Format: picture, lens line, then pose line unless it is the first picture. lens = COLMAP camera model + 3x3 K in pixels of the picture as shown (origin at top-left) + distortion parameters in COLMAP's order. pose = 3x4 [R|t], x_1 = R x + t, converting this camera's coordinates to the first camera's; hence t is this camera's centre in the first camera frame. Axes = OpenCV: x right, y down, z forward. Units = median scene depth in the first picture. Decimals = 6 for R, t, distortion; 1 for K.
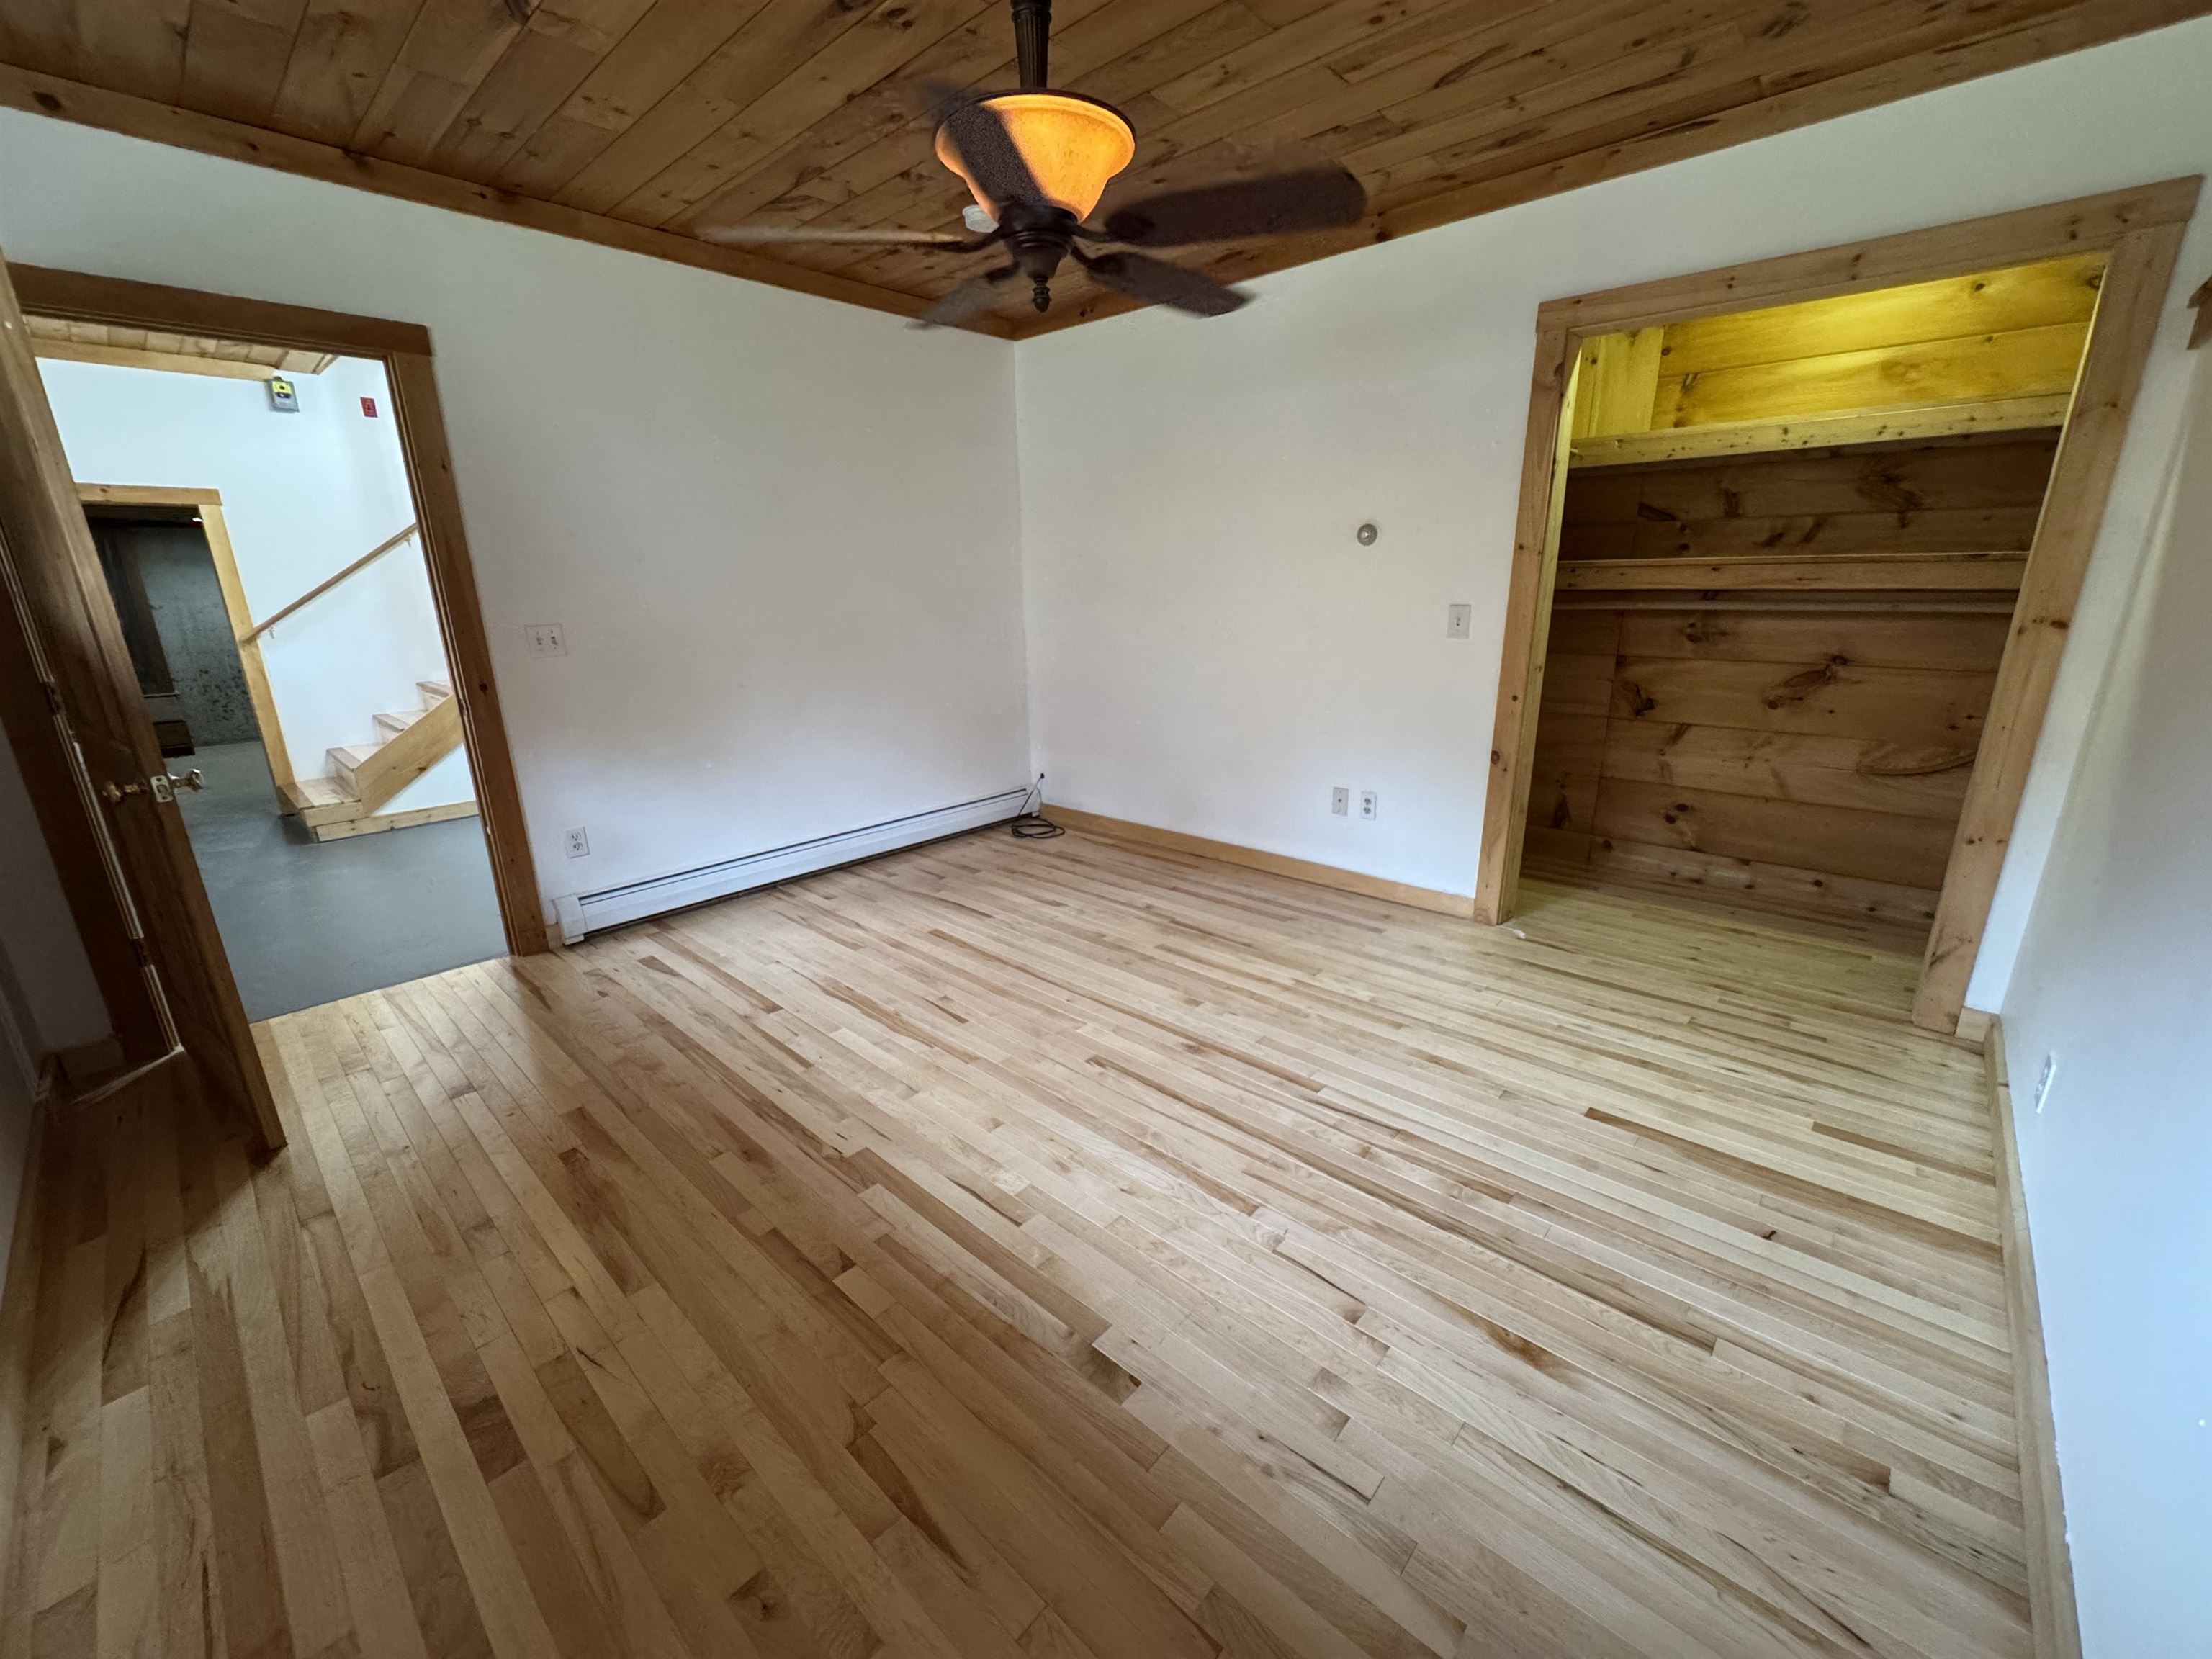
lens RADIAL K [[880.7, 0, 1105.1], [0, 880.7, 835.5], [0, 0, 1]] dist [-0.003376, -0.000289]
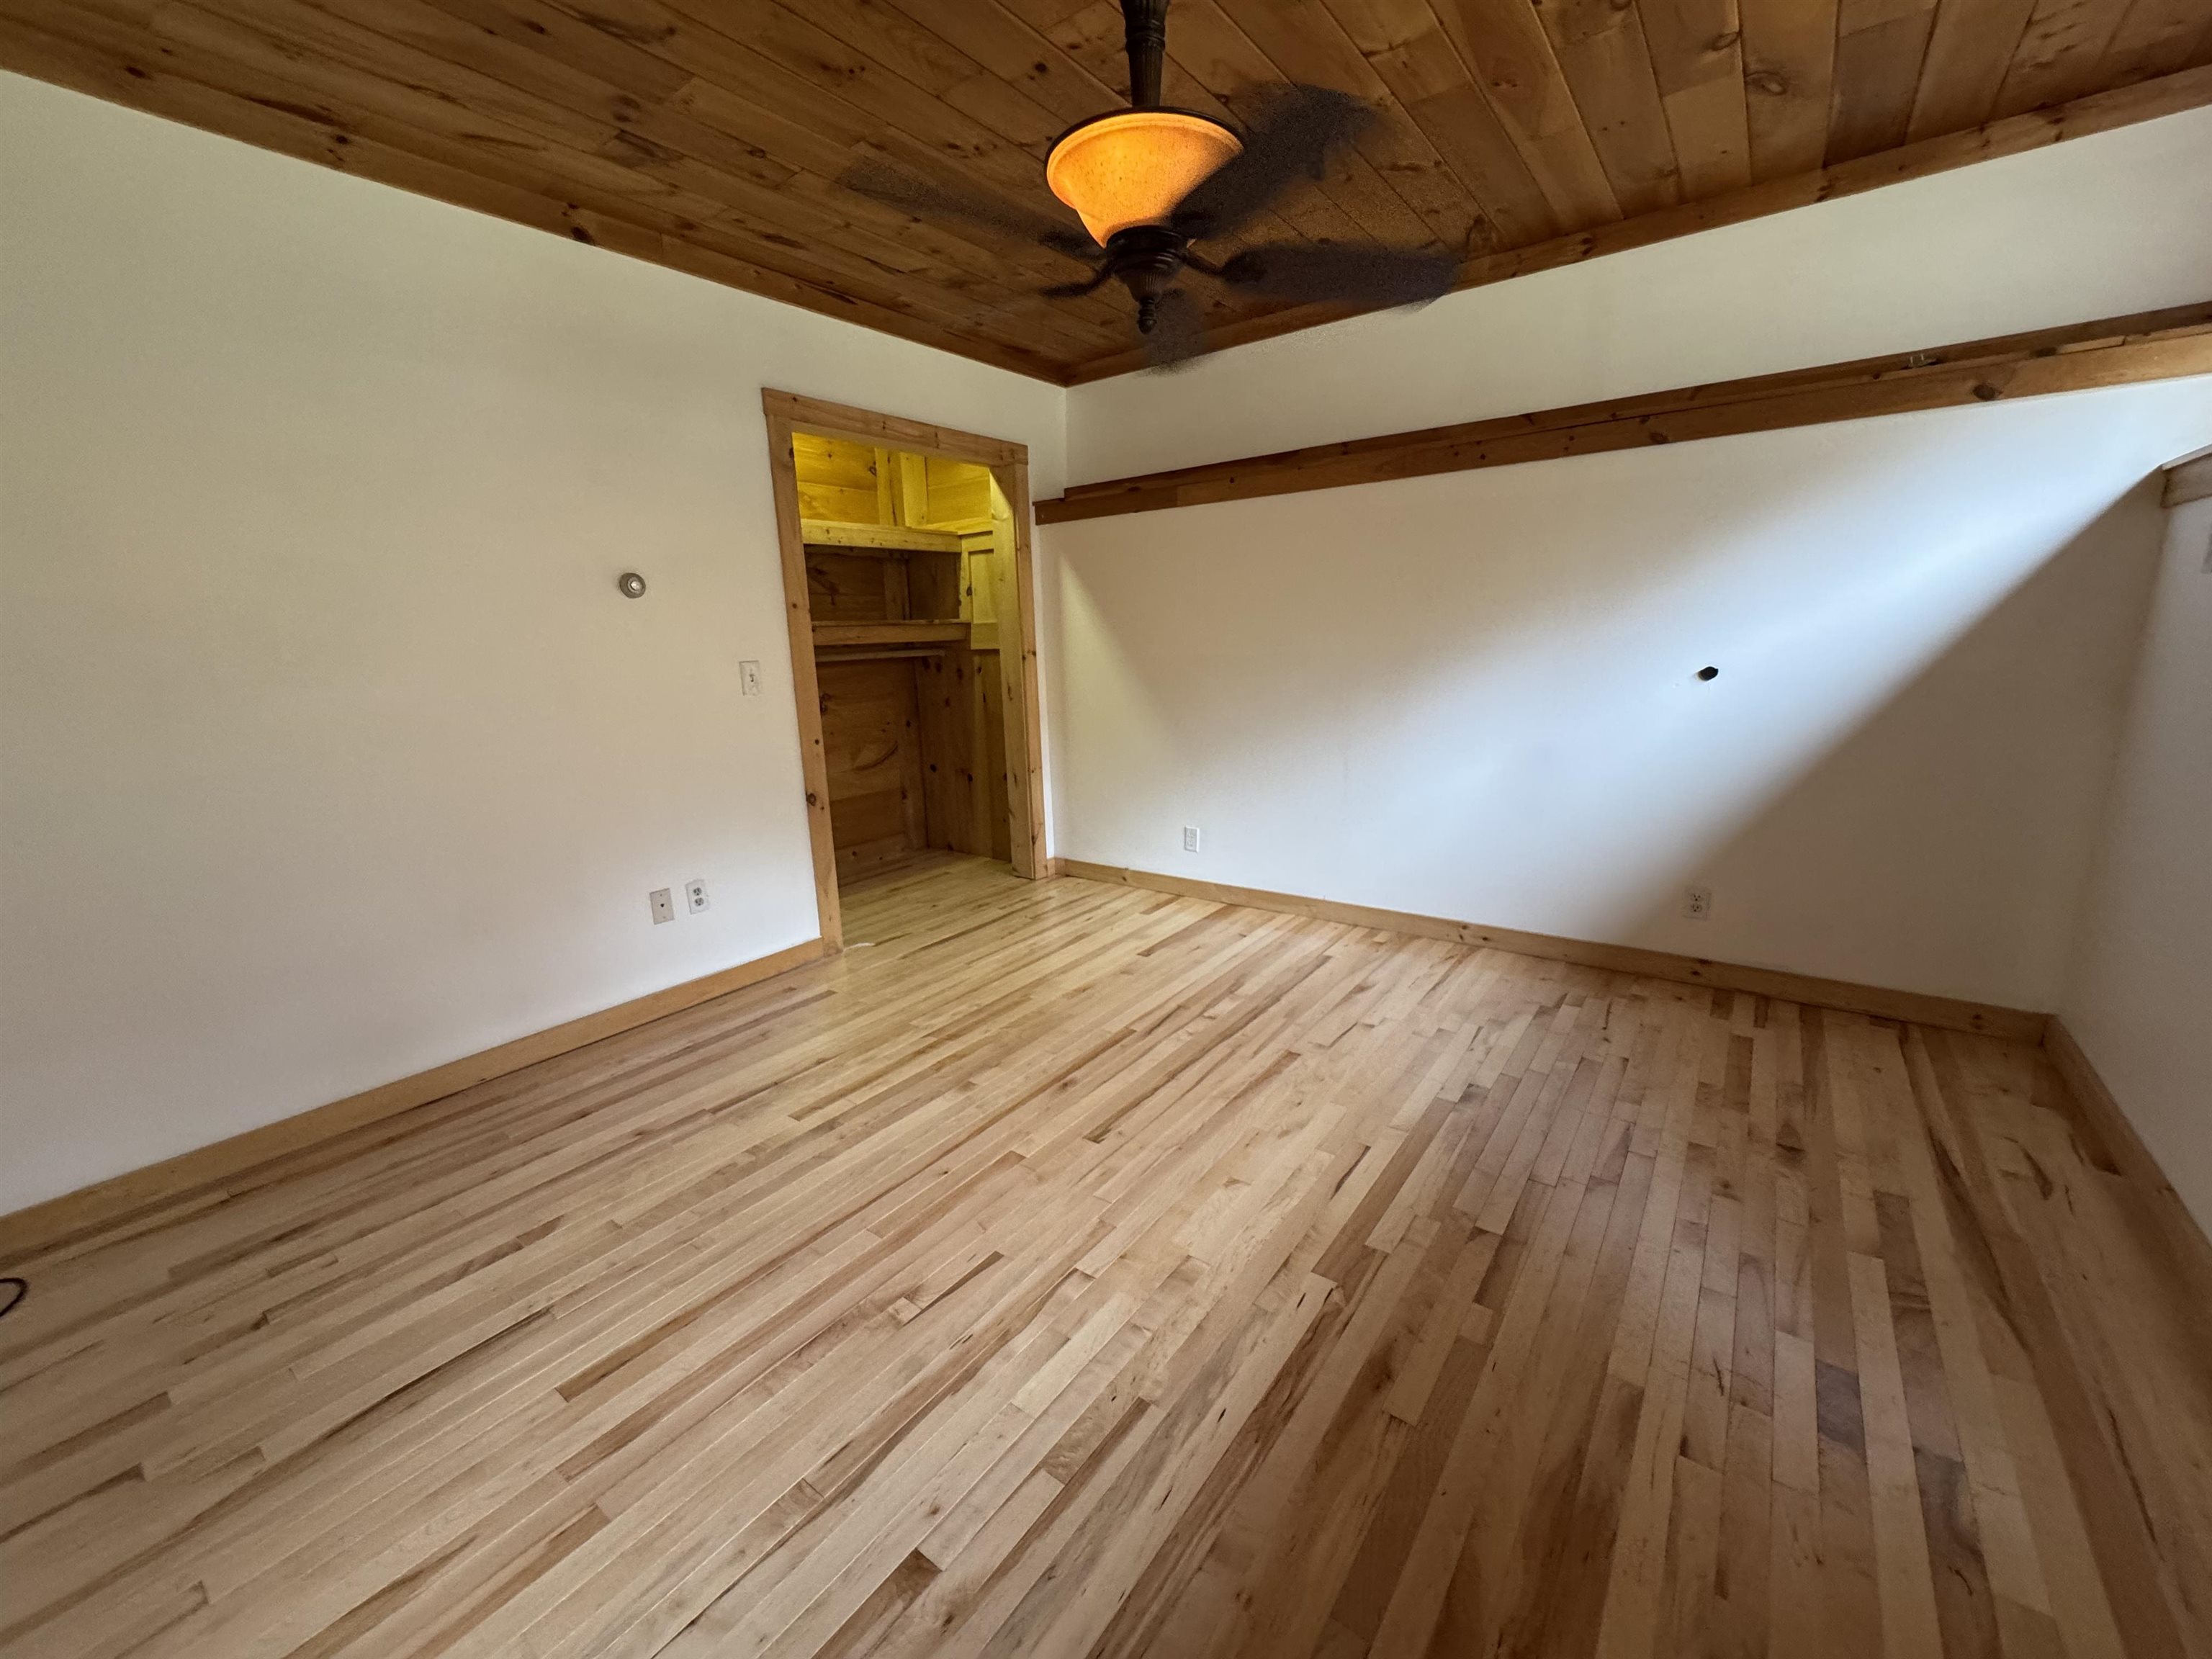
lens RADIAL K [[880.7, 0, 1114.1], [0, 880.7, 834.0], [0, 0, 1]] dist [-0.003376, -0.000289]
pose [[-0.102788, -0.205053, 0.973339, -0.705922], [0.314062, 0.921778, 0.227357, -0.196318], [-0.943822, 0.329058, -0.030348, 0.773859]]
